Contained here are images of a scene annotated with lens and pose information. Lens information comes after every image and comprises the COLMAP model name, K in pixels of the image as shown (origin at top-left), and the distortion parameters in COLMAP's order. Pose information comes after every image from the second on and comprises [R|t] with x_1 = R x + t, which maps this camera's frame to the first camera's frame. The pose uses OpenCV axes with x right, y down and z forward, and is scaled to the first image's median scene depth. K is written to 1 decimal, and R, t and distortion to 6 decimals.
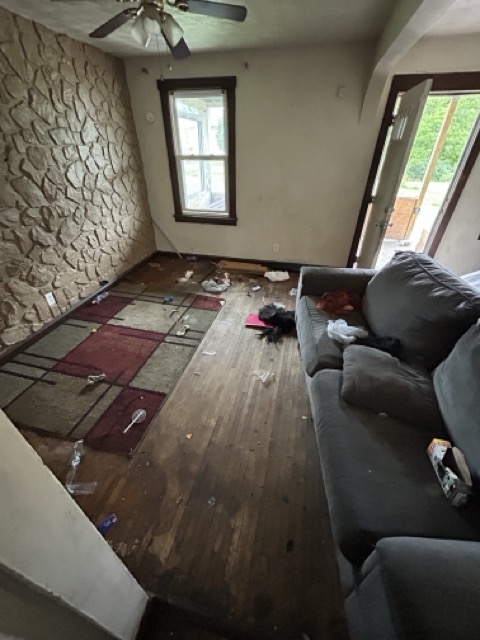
lens RADIAL K [[259.2, 0, 241.8], [0, 259.2, 319.2], [0, 0, 1]] dist [-0.004161, 0.000991]
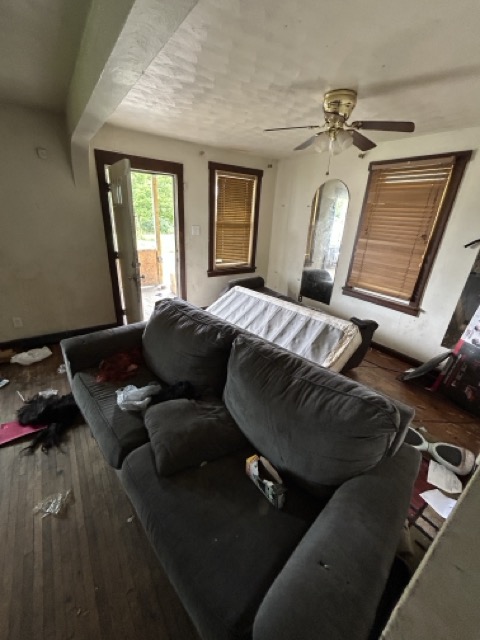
lens RADIAL K [[259.2, 0, 238.4], [0, 259.2, 318.8], [0, 0, 1]] dist [-0.004161, 0.000991]
pose [[0.662740, -0.257336, 0.703245, 0.053632], [0.374422, 0.927159, -0.013584, -0.053168], [-0.648524, 0.272313, 0.710818, 0.039183]]
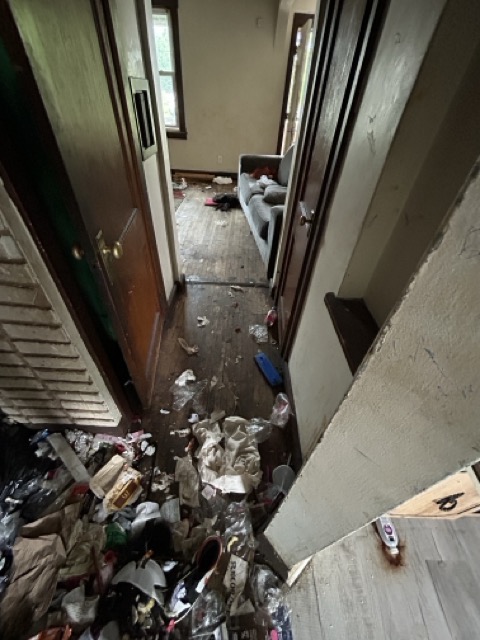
lens RADIAL K [[259.2, 0, 241.1], [0, 259.2, 316.8], [0, 0, 1]] dist [-0.004161, 0.000991]
pose [[0.976833, -0.100214, 0.189087, -0.159873], [0.071580, 0.985689, 0.152619, 0.564771], [-0.201676, -0.135549, 0.970028, -0.666438]]
